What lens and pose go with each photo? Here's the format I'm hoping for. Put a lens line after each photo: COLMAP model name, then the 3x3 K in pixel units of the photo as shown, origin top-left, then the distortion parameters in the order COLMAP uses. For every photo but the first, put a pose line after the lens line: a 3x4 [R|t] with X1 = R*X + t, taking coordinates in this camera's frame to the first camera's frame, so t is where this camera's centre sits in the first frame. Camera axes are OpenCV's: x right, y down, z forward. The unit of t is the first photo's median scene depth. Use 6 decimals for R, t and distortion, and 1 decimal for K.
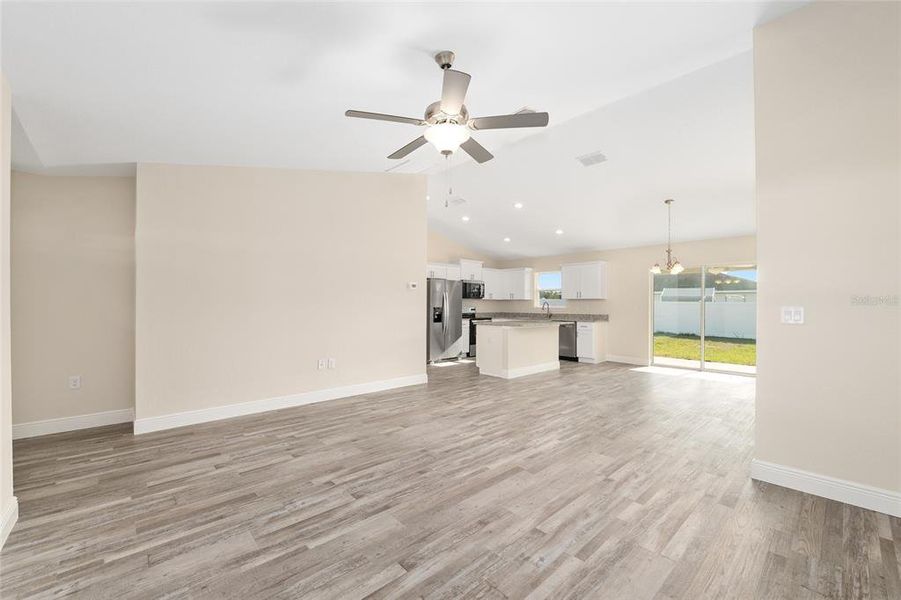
lens RADIAL K [[366.7, 0, 449.6], [0, 366.7, 303.0], [0, 0, 1]] dist [-0.011911, 0.000138]
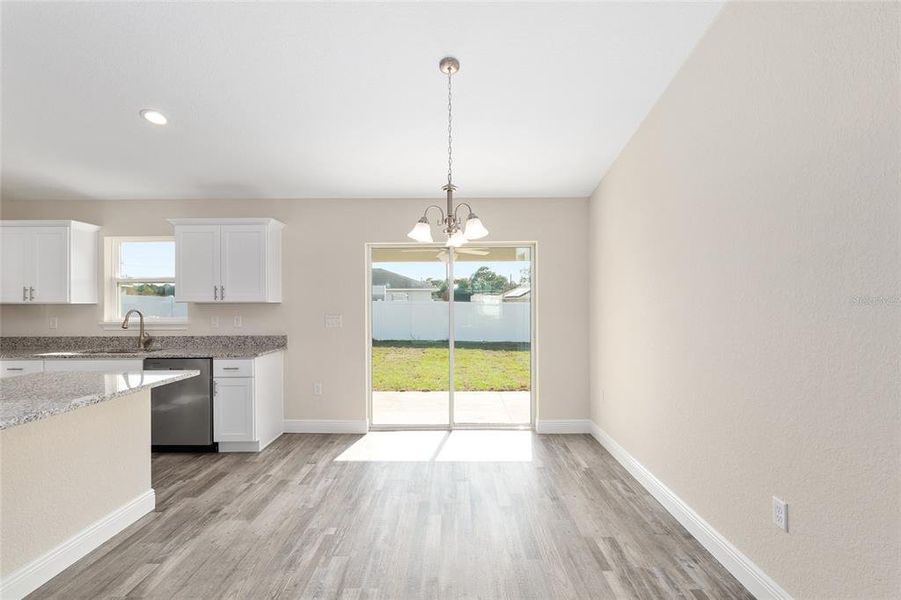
lens RADIAL K [[366.7, 0, 449.6], [0, 366.7, 303.0], [0, 0, 1]] dist [-0.011911, 0.000138]
pose [[0.649647, -0.013354, 0.760119, 0.197703], [0.006040, 0.999905, 0.012405, -0.013589], [-0.760212, -0.003468, 0.649666, 0.501522]]
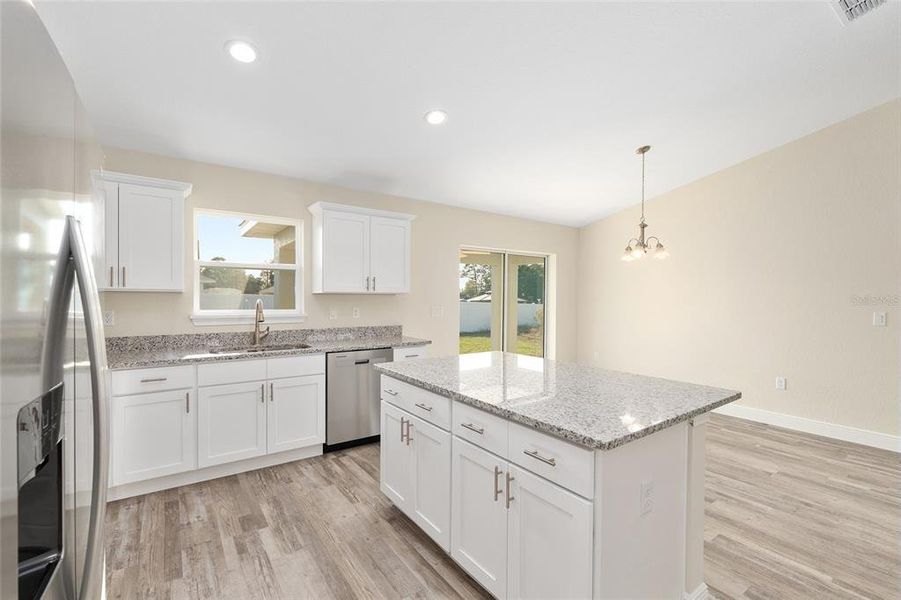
lens RADIAL K [[366.7, 0, 449.6], [0, 366.7, 303.0], [0, 0, 1]] dist [-0.011911, 0.000138]
pose [[0.163915, -0.030993, 0.985988, -0.060855], [-0.010291, 0.999398, 0.033125, -0.014557], [-0.986421, -0.015576, 0.163497, 0.821818]]
